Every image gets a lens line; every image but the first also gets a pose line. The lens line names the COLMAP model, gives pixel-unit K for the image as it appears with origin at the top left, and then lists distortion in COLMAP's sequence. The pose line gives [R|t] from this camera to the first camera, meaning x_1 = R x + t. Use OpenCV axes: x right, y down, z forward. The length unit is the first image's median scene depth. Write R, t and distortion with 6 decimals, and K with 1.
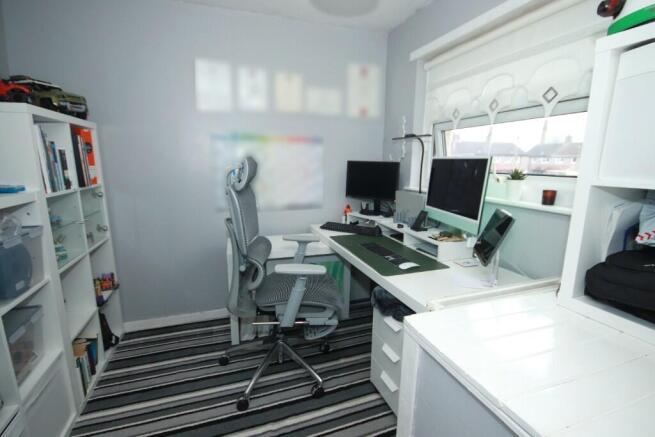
lens RADIAL K [[303.2, 0, 328.2], [0, 303.2, 220.7], [0, 0, 1]] dist [-0.001999, -0.002938]
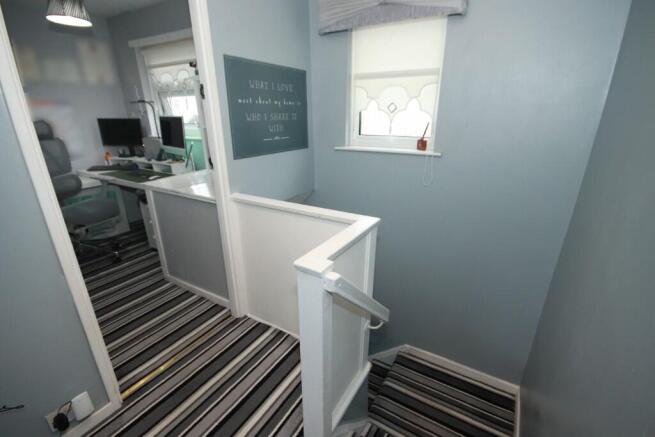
lens RADIAL K [[303.2, 0, 328.2], [0, 303.2, 221.0], [0, 0, 1]] dist [-0.001999, -0.002938]
pose [[0.768652, -0.237219, 0.594055, -0.060755], [0.139908, 0.968555, 0.205738, 0.123832], [-0.624179, -0.075028, 0.777670, -0.813737]]
